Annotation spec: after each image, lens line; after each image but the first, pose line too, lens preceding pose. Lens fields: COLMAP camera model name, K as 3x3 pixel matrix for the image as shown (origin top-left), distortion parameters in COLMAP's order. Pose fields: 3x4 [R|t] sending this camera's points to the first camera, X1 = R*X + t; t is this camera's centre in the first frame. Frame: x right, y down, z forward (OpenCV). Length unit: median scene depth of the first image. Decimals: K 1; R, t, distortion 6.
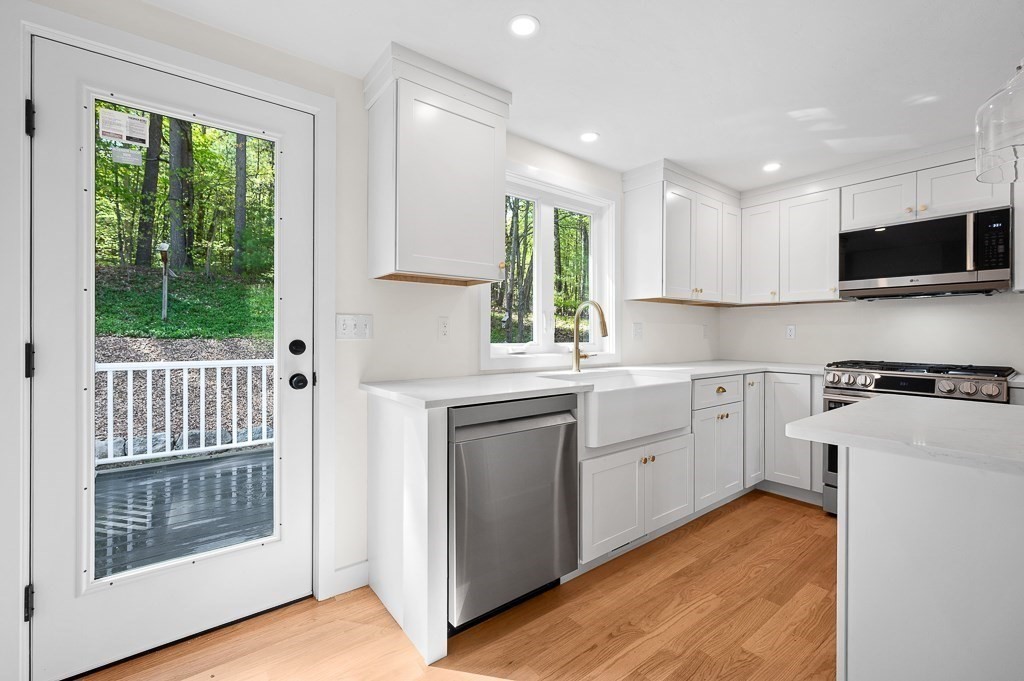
lens RADIAL K [[434.1, 0, 513.4], [0, 434.1, 334.2], [0, 0, 1]] dist [-0.001768, -0.000459]
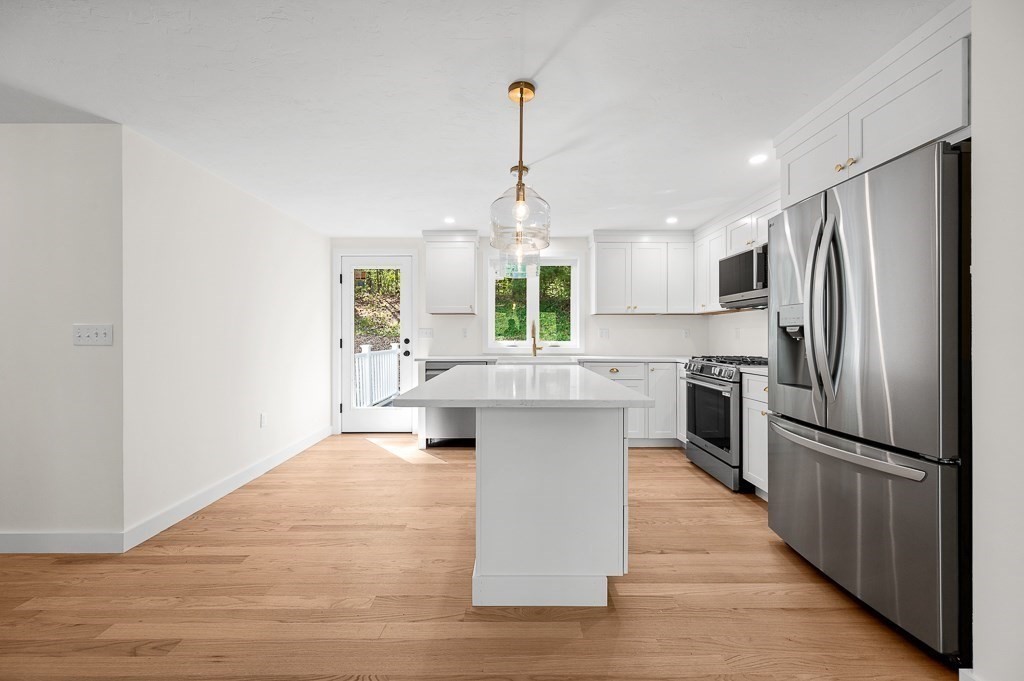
lens RADIAL K [[404.3, 0, 513.2], [0, 404.3, 336.3], [0, 0, 1]] dist [-0.002171, 0.000682]
pose [[0.793224, -0.001736, -0.608928, 1.076847], [0.000873, 0.999998, -0.001714, 0.002843], [0.608929, 0.000828, 0.793224, -0.420330]]
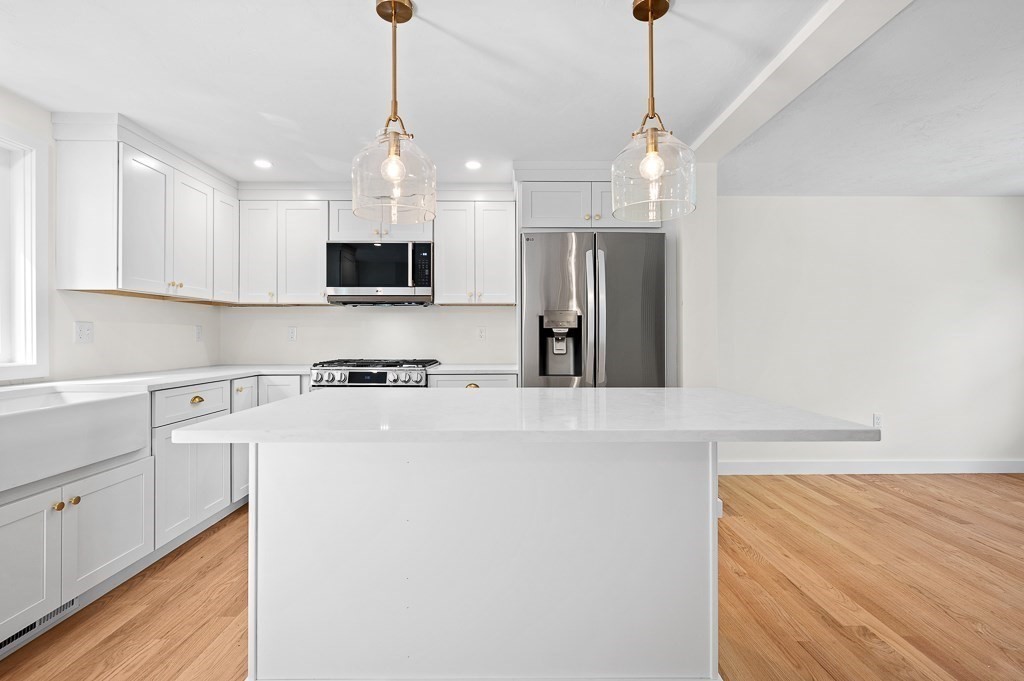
lens RADIAL K [[472.5, 0, 513.4], [0, 472.5, 335.0], [0, 0, 1]] dist [0.001080, 0.000617]
pose [[0.605057, -0.001686, 0.796180, 0.100020], [0.003134, 0.999995, -0.000264, -0.000441], [-0.796176, 0.002654, 0.605060, -0.090361]]
